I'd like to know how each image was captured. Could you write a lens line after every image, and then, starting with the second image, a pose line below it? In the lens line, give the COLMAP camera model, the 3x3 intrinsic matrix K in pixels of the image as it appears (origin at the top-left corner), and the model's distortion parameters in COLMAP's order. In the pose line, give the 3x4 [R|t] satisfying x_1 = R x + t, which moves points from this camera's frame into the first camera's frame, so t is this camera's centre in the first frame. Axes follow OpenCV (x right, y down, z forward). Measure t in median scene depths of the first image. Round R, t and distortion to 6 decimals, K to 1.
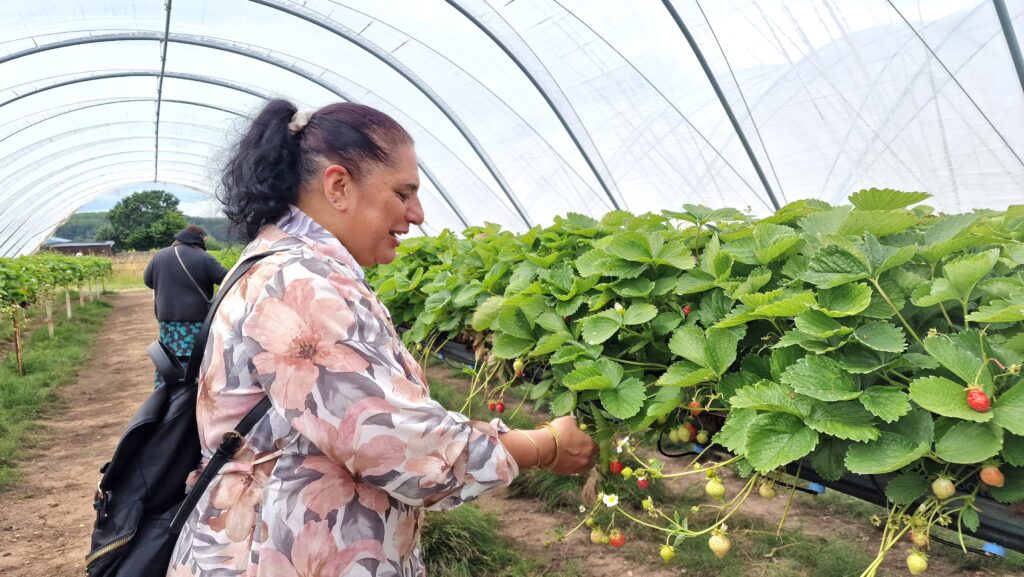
lens RADIAL K [[735.7, 0, 491.2], [0, 735.7, 292.8], [0, 0, 1]] dist [0.098227, -0.118186]
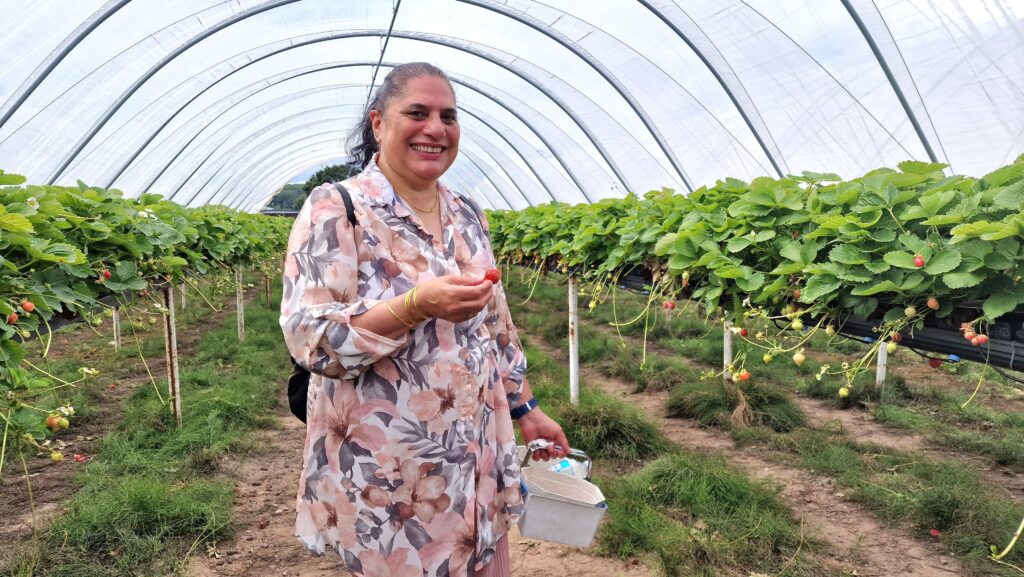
lens RADIAL K [[735.7, 0, 491.2], [0, 735.7, 292.8], [0, 0, 1]] dist [0.098227, -0.118186]
pose [[0.976660, 0.046178, -0.209766, -0.023056], [-0.039591, 0.998585, 0.035492, 0.064565], [0.211109, -0.026358, 0.977107, -0.409796]]
